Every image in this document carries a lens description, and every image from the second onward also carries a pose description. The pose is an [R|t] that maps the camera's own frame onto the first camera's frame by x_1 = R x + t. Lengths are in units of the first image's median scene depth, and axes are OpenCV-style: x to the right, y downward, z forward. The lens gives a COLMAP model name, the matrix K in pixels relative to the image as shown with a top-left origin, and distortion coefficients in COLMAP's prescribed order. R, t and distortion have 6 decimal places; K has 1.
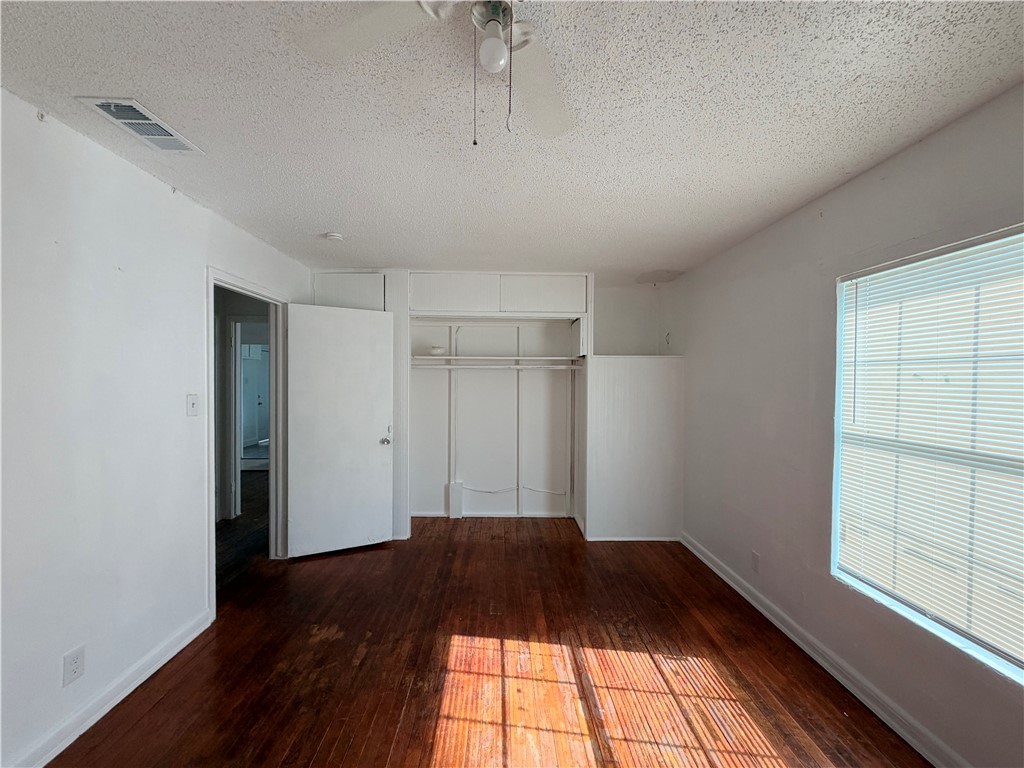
lens RADIAL K [[409.4, 0, 510.5], [0, 409.4, 381.7], [0, 0, 1]] dist [-0.003611, 0.000398]
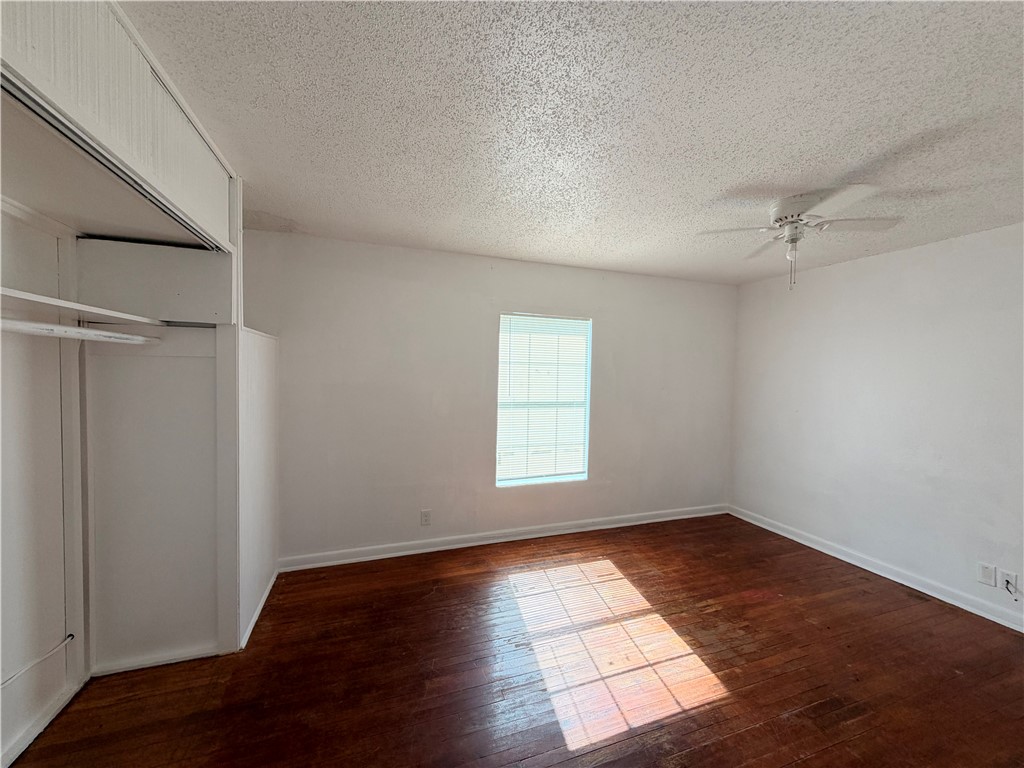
lens RADIAL K [[409.4, 0, 512.3], [0, 409.4, 386.0], [0, 0, 1]] dist [-0.003611, 0.000398]
pose [[-0.317063, -0.050092, 0.947081, -0.845261], [-0.016436, 0.998744, 0.047322, -0.027630], [-0.948262, -0.000562, -0.317488, 1.514937]]
